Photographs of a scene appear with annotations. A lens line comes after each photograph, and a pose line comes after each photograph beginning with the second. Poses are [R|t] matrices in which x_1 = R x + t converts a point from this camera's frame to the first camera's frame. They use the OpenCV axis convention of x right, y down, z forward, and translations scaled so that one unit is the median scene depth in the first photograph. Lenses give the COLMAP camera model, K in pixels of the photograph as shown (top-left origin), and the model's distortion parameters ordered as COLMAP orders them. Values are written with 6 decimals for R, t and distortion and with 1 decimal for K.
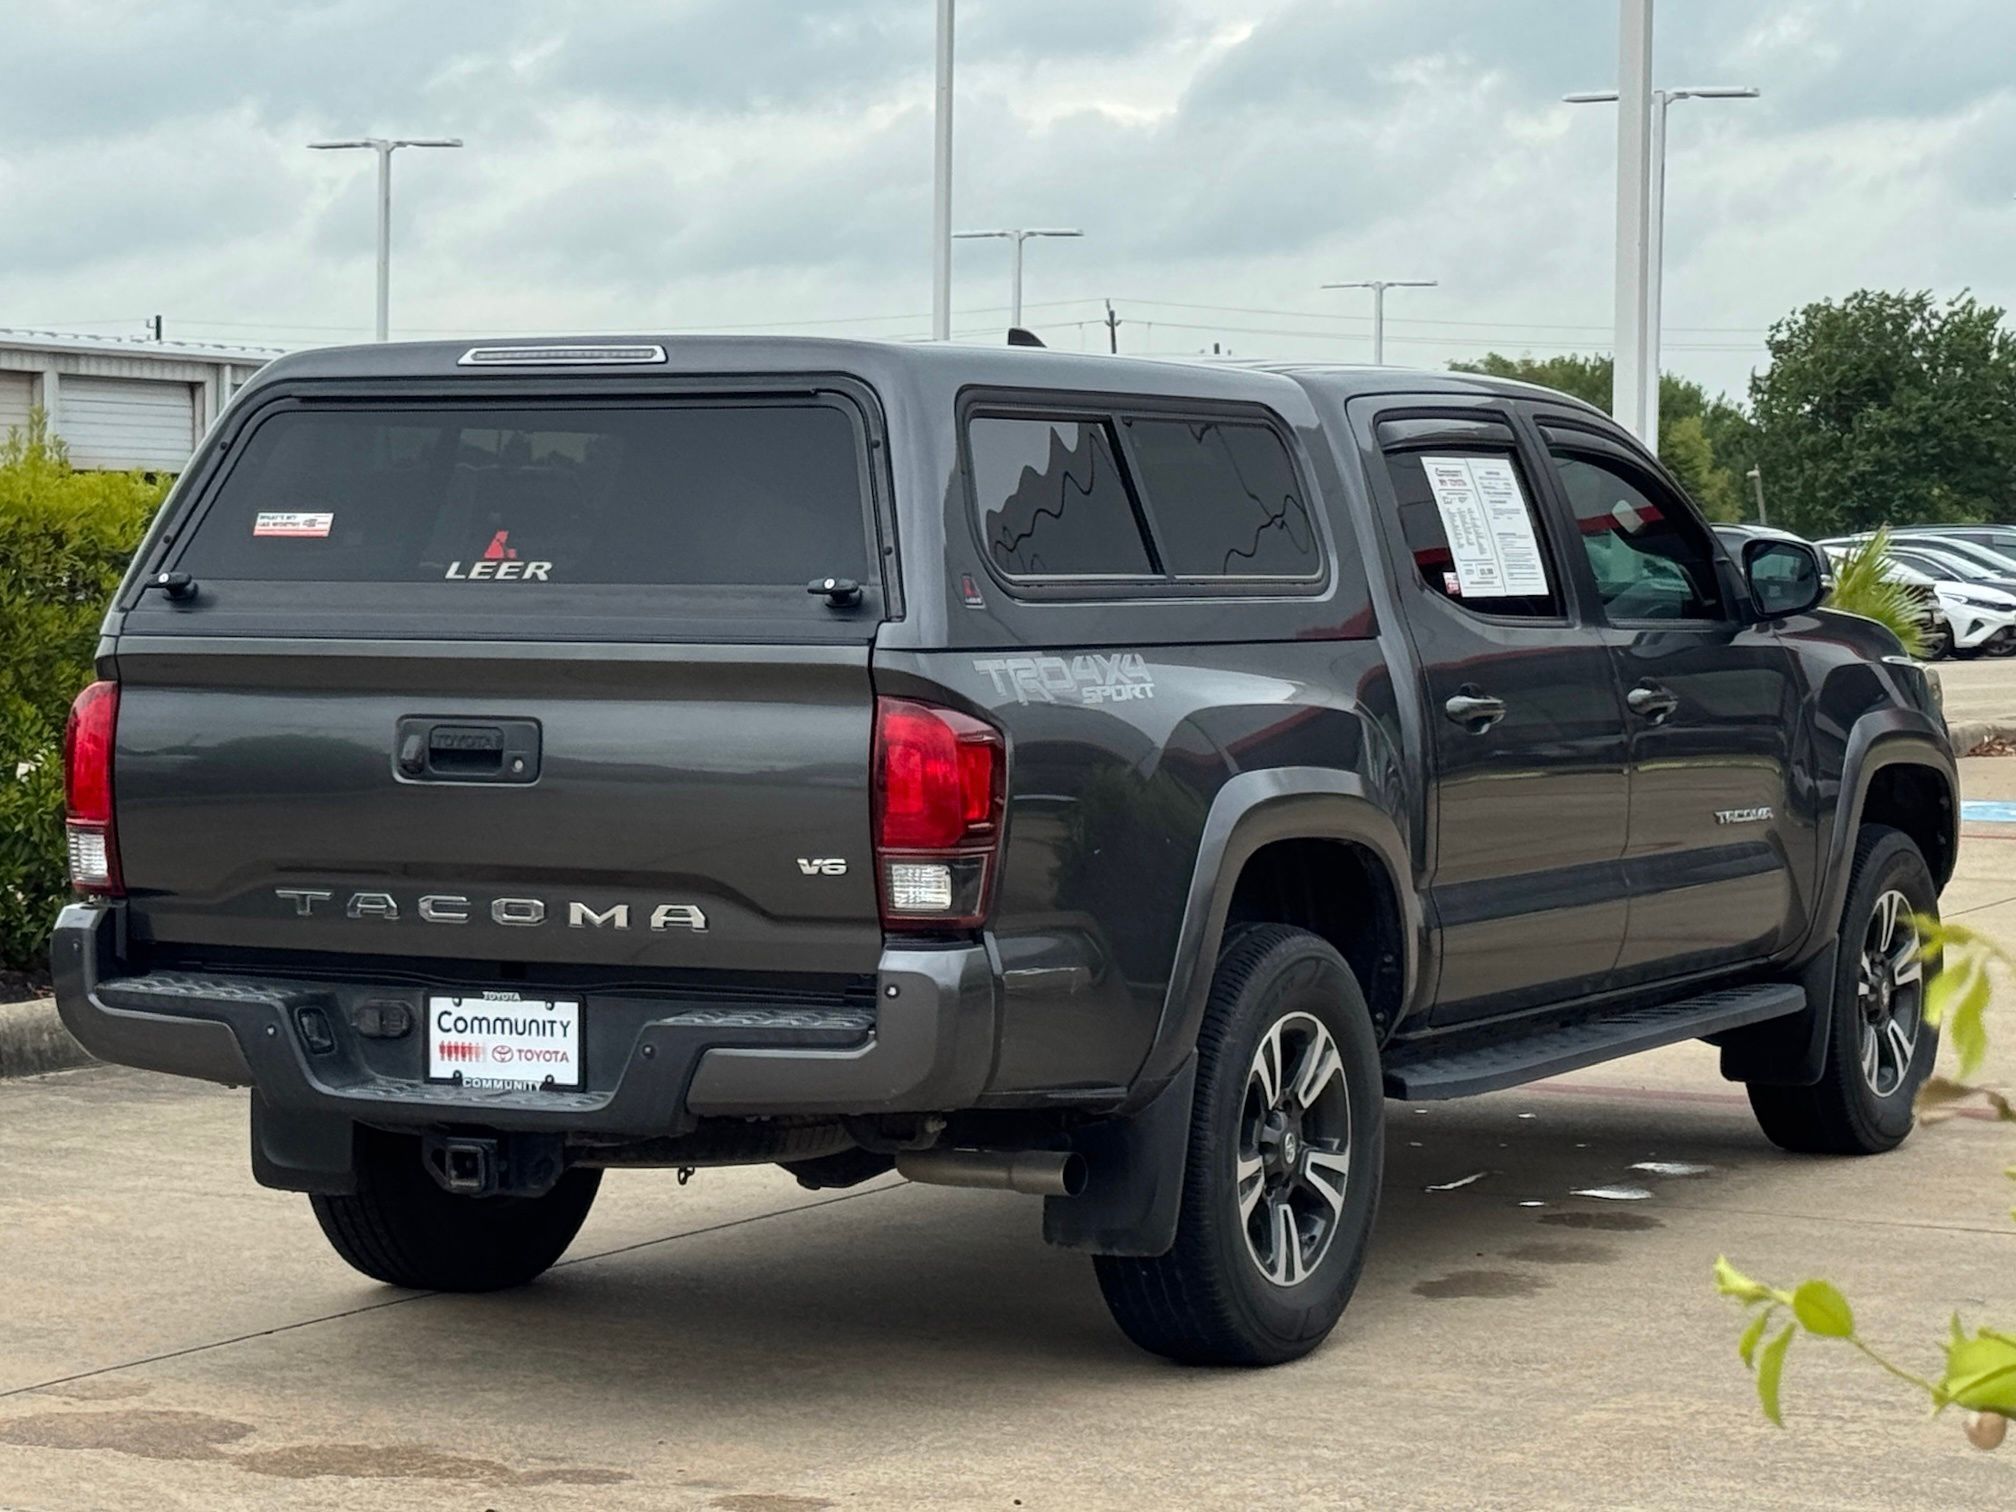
lens RADIAL K [[5060.3, 0, 1008.0], [0, 5060.3, 756.0], [0, 0, 1]] dist [0.026369, 0.397486]
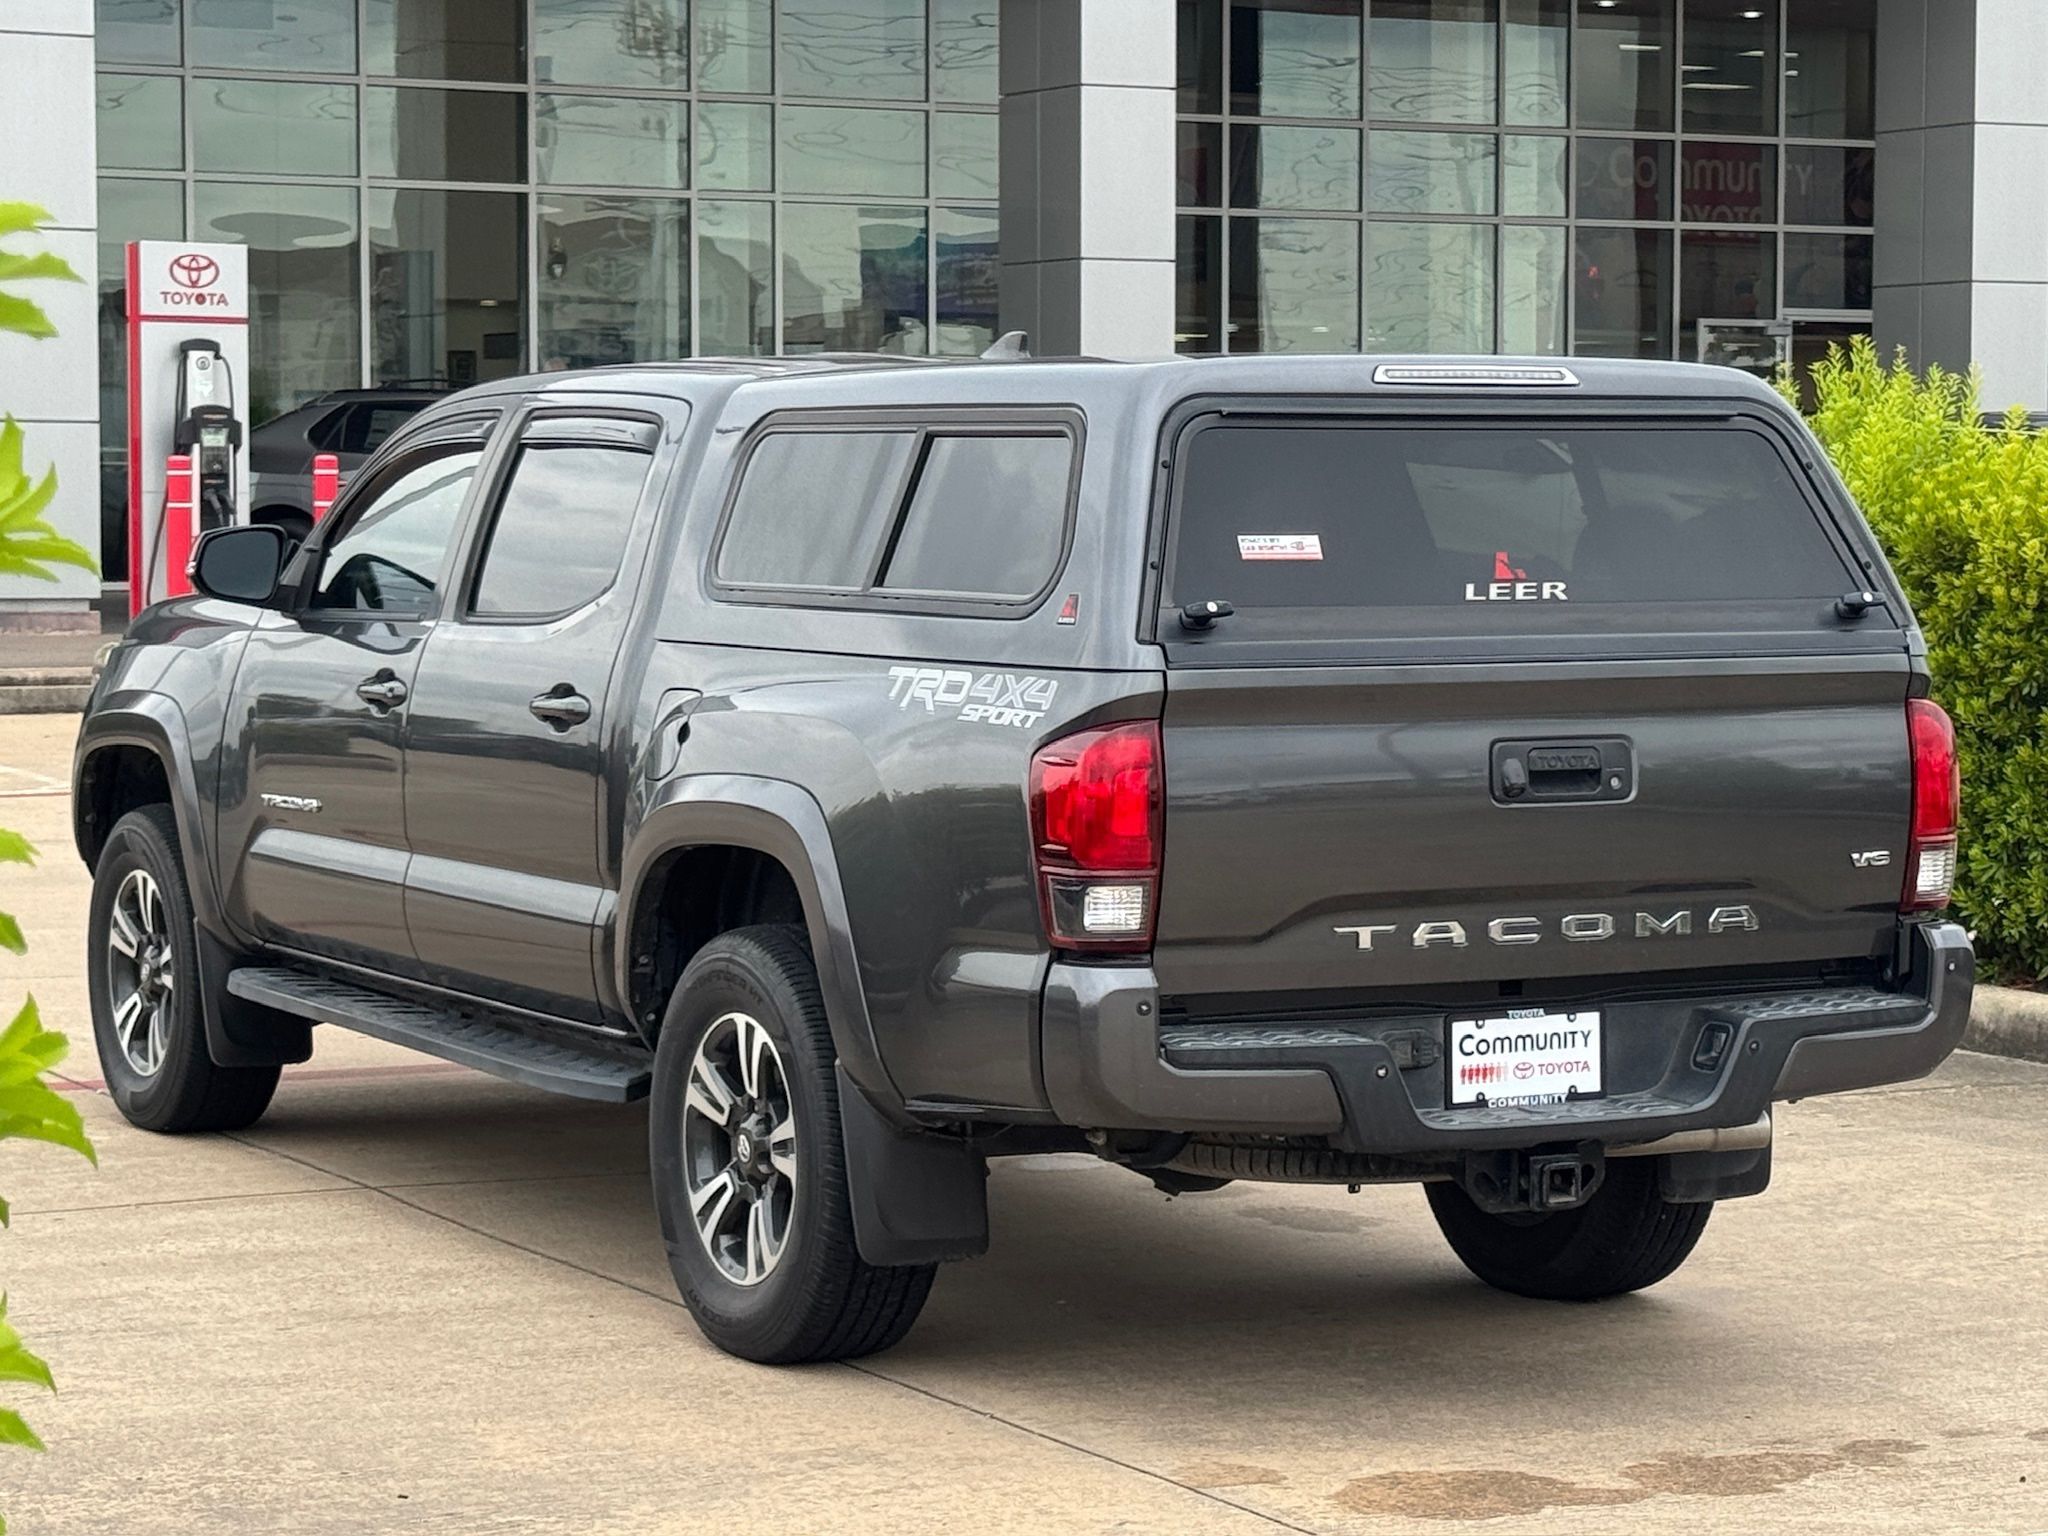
lens RADIAL K [[5140.6, 0, 1024.0], [0, 5140.6, 768.0], [0, 0, 1]] dist [0.026369, 0.397486]
pose [[0.564496, -0.051254, 0.823843, -0.998186], [0.038023, 0.998626, 0.036074, -0.042106], [-0.824559, 0.010961, 0.565669, 0.503349]]
